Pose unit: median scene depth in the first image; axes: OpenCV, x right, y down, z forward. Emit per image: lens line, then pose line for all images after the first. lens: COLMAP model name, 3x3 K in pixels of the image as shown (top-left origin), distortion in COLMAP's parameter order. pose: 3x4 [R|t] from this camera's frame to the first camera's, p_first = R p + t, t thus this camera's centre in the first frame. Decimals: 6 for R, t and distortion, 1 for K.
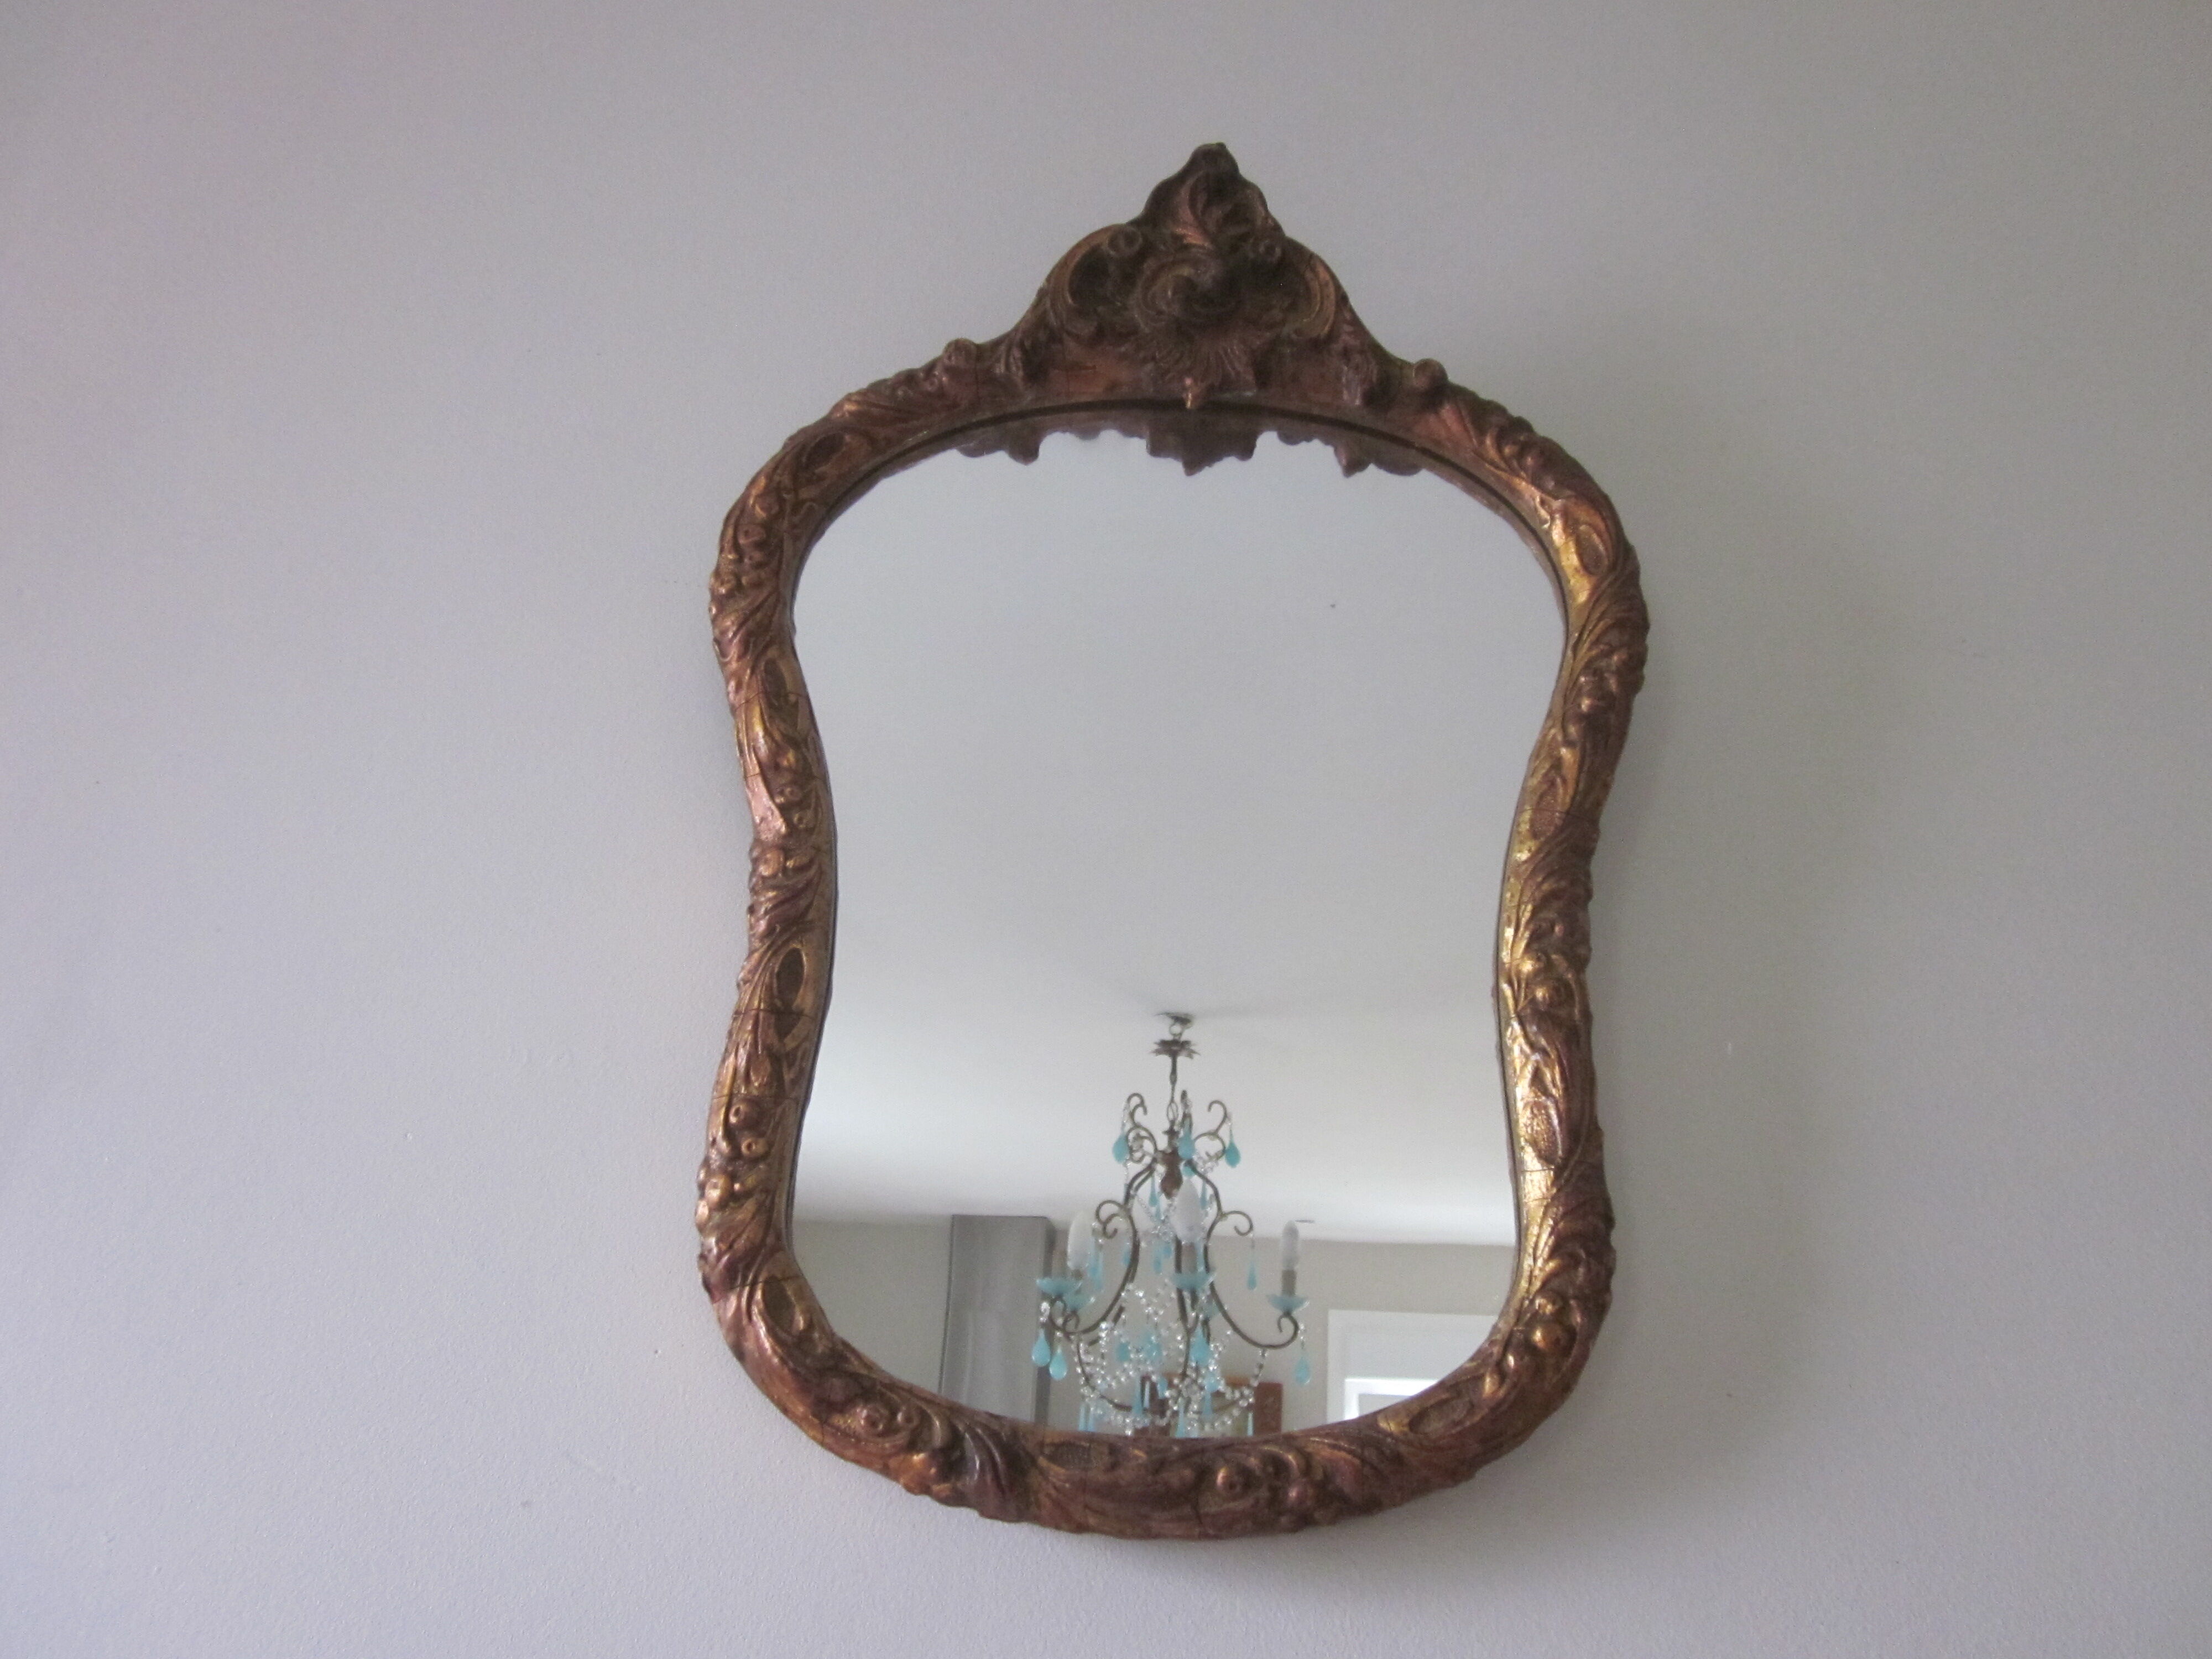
lens RADIAL K [[1917.7, 0, 1106.0], [0, 1917.7, 829.5], [0, 0, 1]] dist [-0.002622, 0.000744]
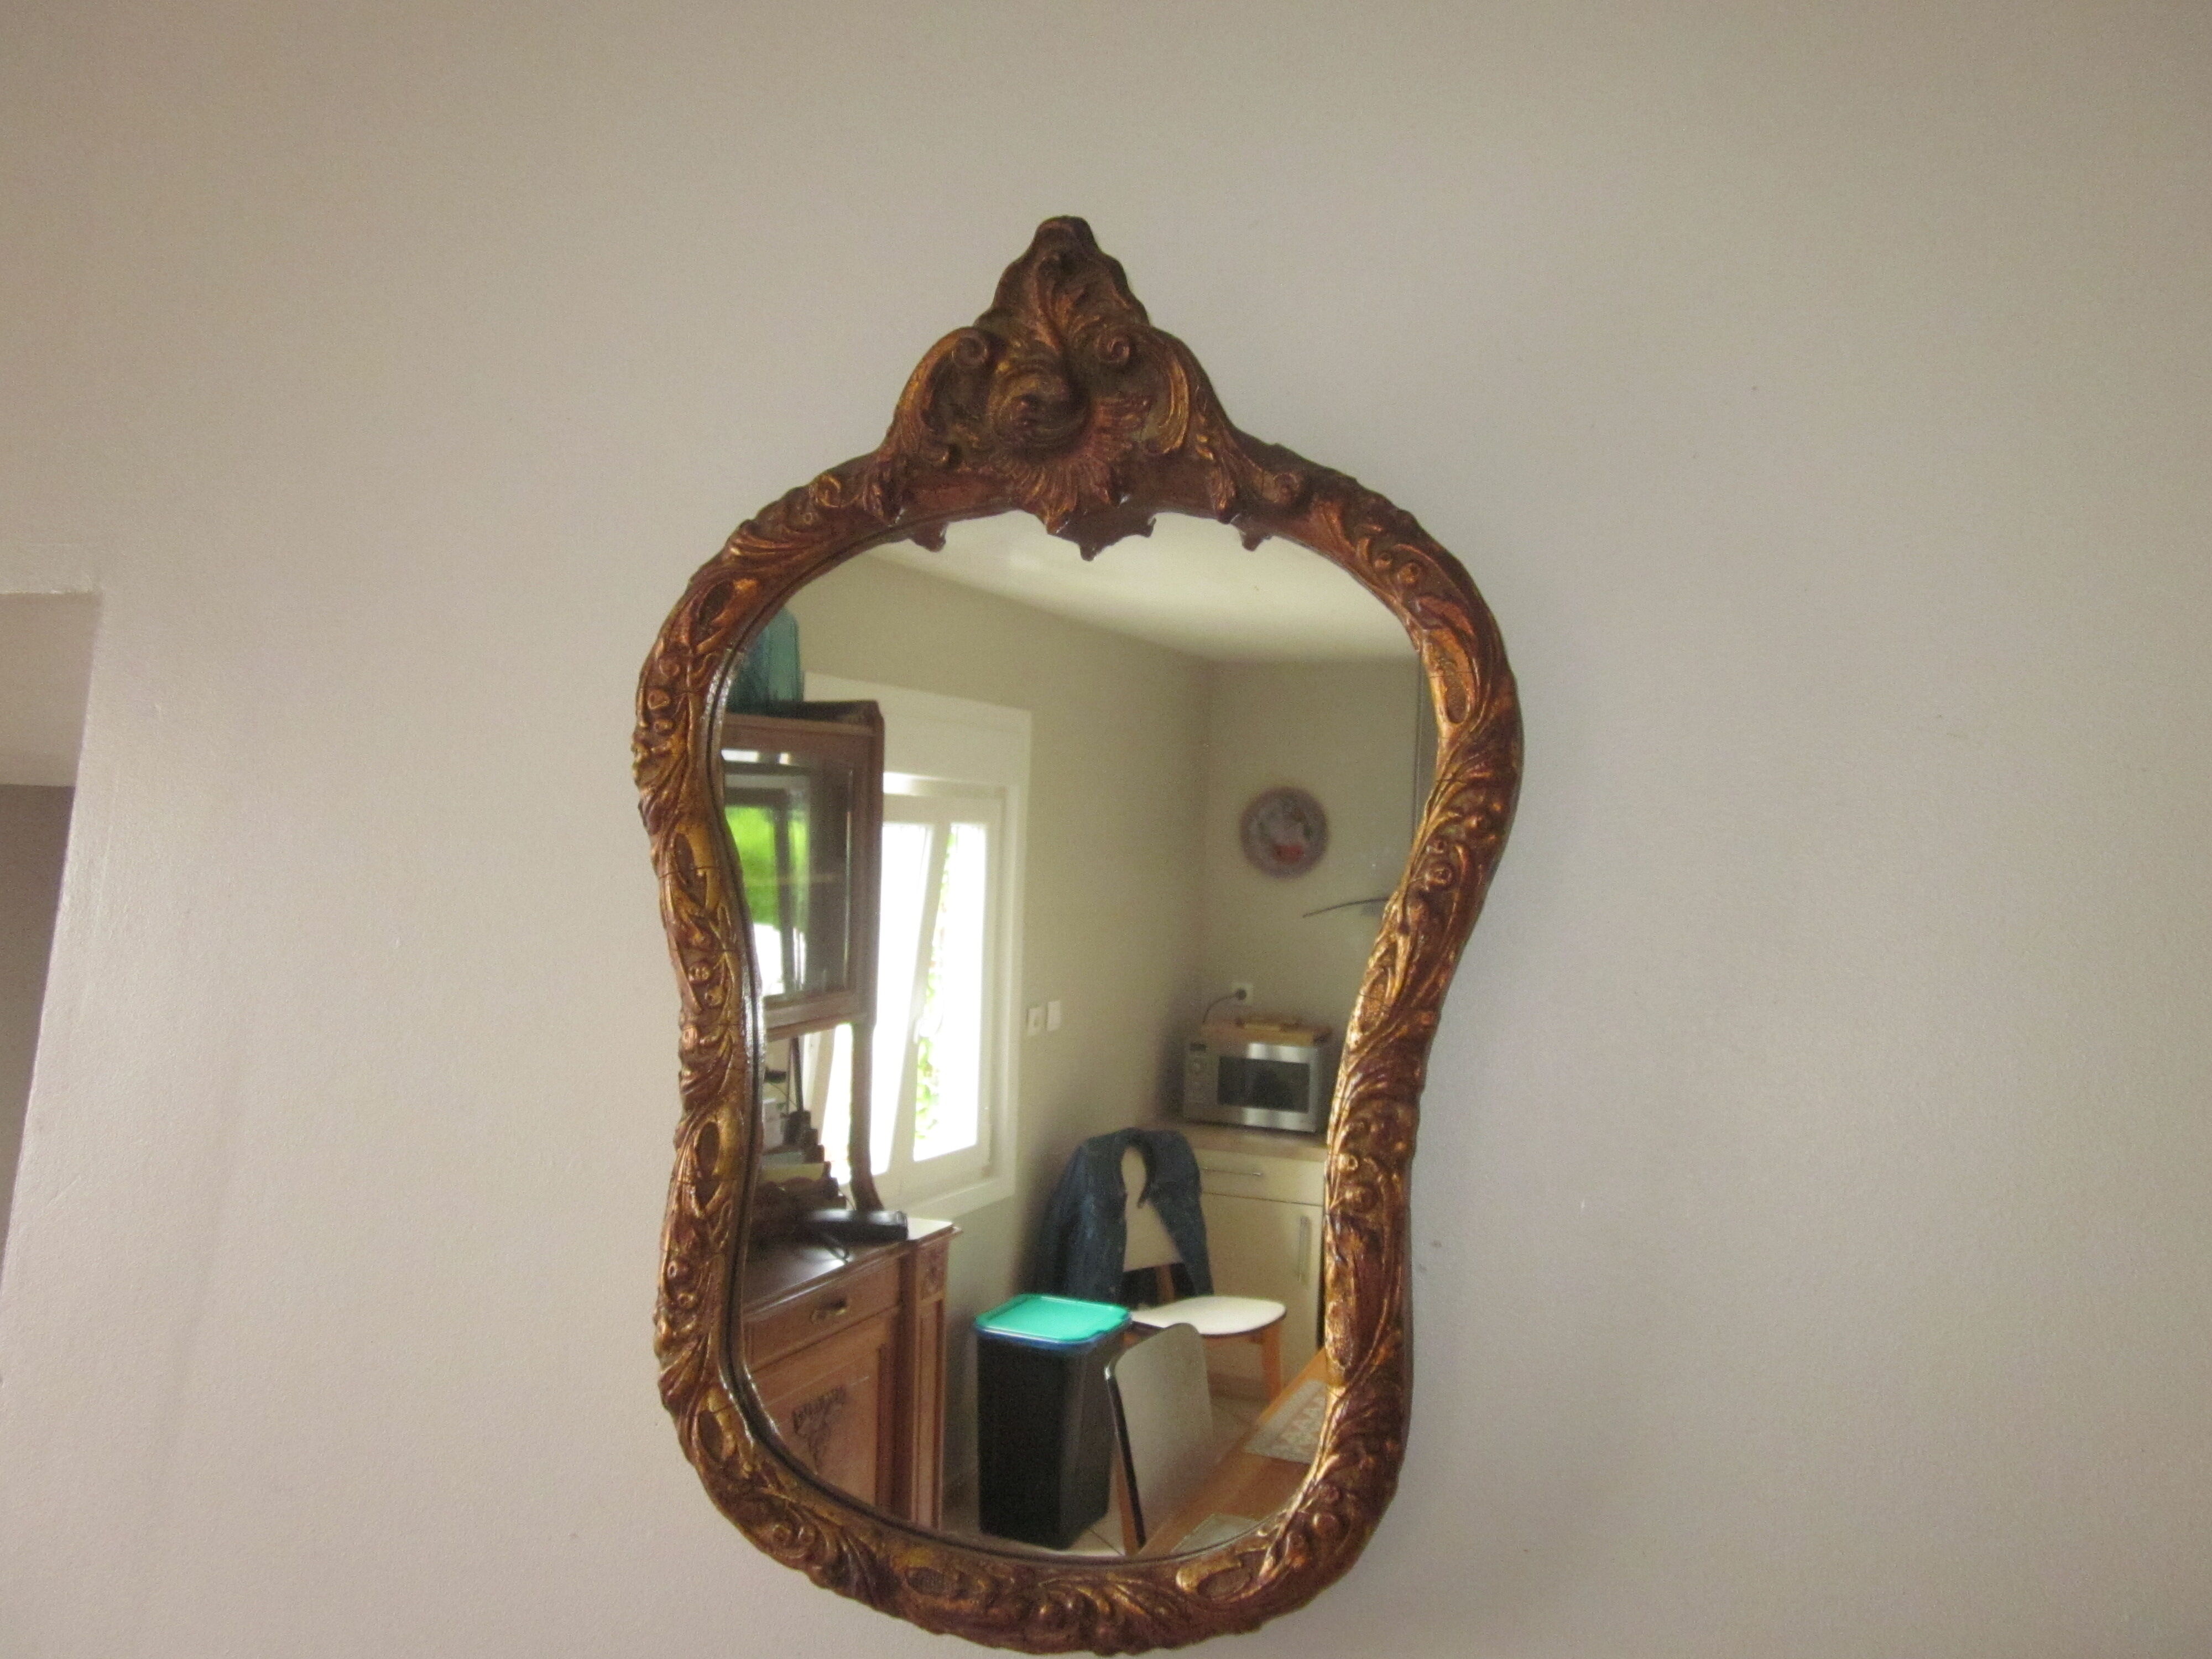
lens RADIAL K [[1917.7, 0, 1106.0], [0, 1917.7, 829.5], [0, 0, 1]] dist [-0.002622, 0.000744]
pose [[0.951863, -0.006463, -0.306455, 0.398525], [0.119002, 0.929149, 0.350030, -0.454071], [0.282480, -0.369649, 0.885192, 0.109133]]
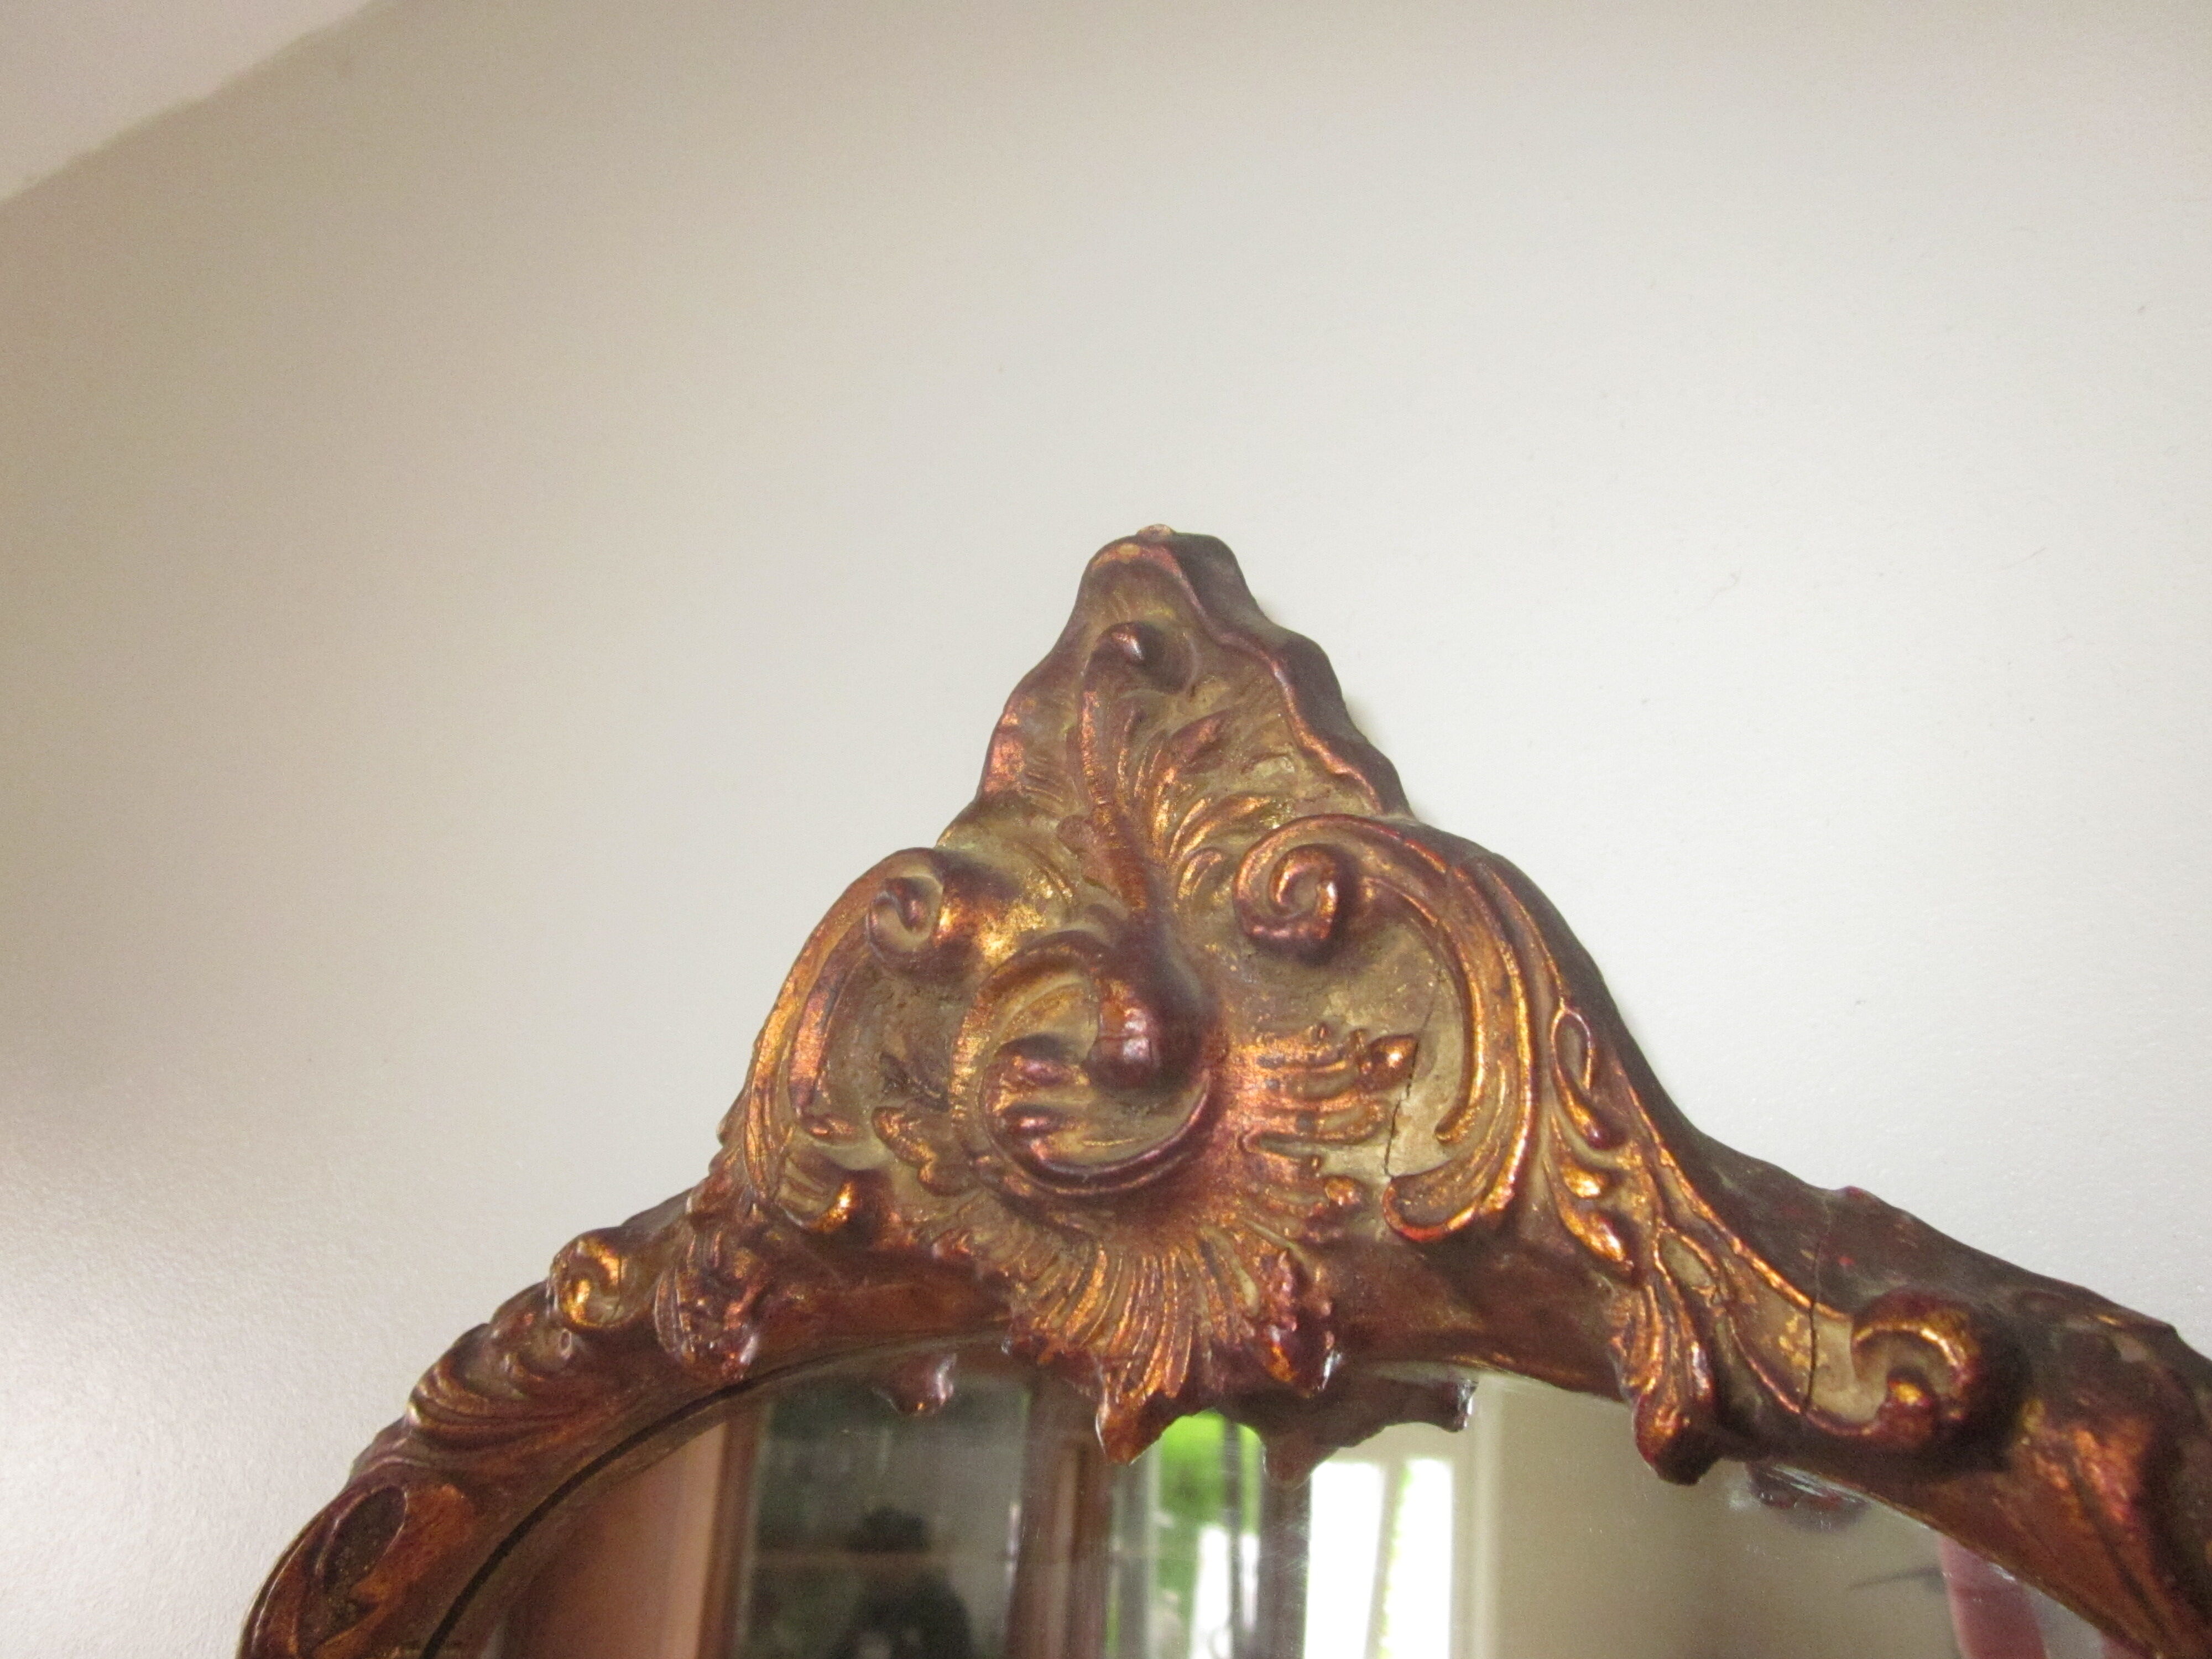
lens RADIAL K [[1917.7, 0, 1106.0], [0, 1917.7, 829.5], [0, 0, 1]] dist [-0.002622, 0.000744]
pose [[0.846832, -0.129133, -0.515946, 0.235569], [0.171072, 0.984660, 0.034340, -0.361524], [0.503597, -0.117344, 0.855932, 0.811164]]
